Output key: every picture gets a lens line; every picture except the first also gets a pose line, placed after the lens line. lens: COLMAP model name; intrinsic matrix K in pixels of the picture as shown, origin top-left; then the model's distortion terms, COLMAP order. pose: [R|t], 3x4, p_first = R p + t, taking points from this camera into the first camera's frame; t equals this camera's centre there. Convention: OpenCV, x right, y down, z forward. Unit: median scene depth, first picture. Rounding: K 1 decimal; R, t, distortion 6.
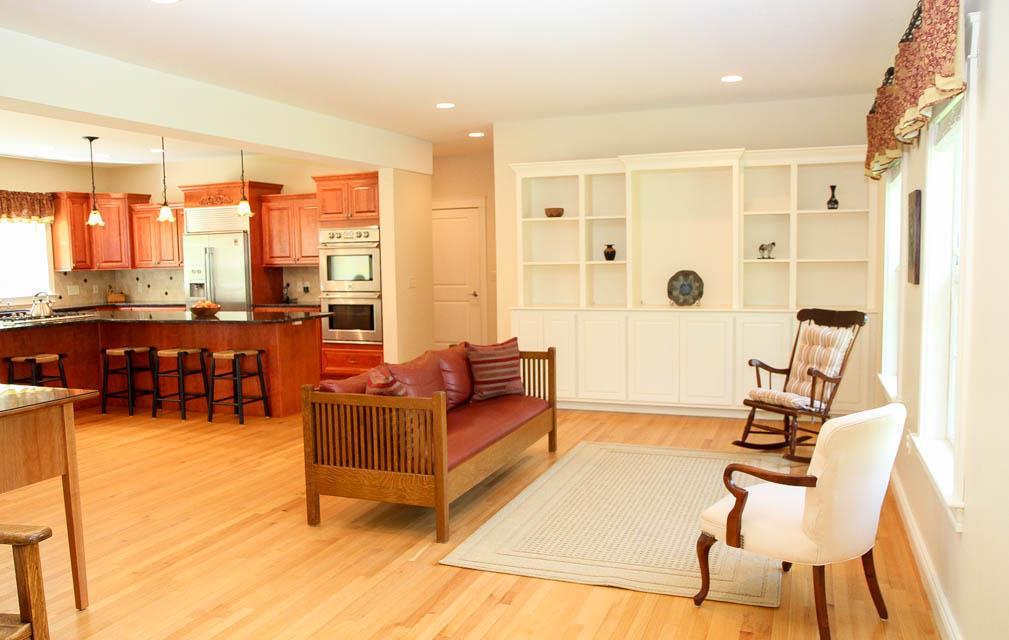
lens RADIAL K [[785.2, 0, 504.8], [0, 785.2, 320.8], [0, 0, 1]] dist [-0.078205, 0.043483]
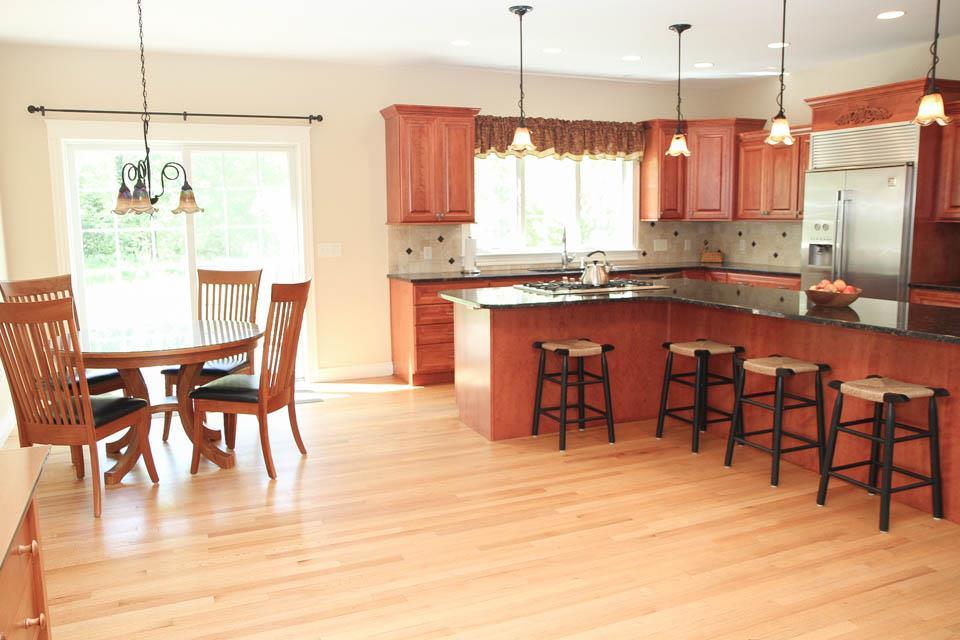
lens RADIAL K [[771.5, 0, 482.3], [0, 771.5, 313.4], [0, 0, 1]] dist [-0.038462, 0.032590]
pose [[0.705605, 0.102597, -0.701139, -0.133428], [-0.064192, 0.994649, 0.080945, -0.024056], [0.705692, -0.012108, 0.708415, 0.326257]]
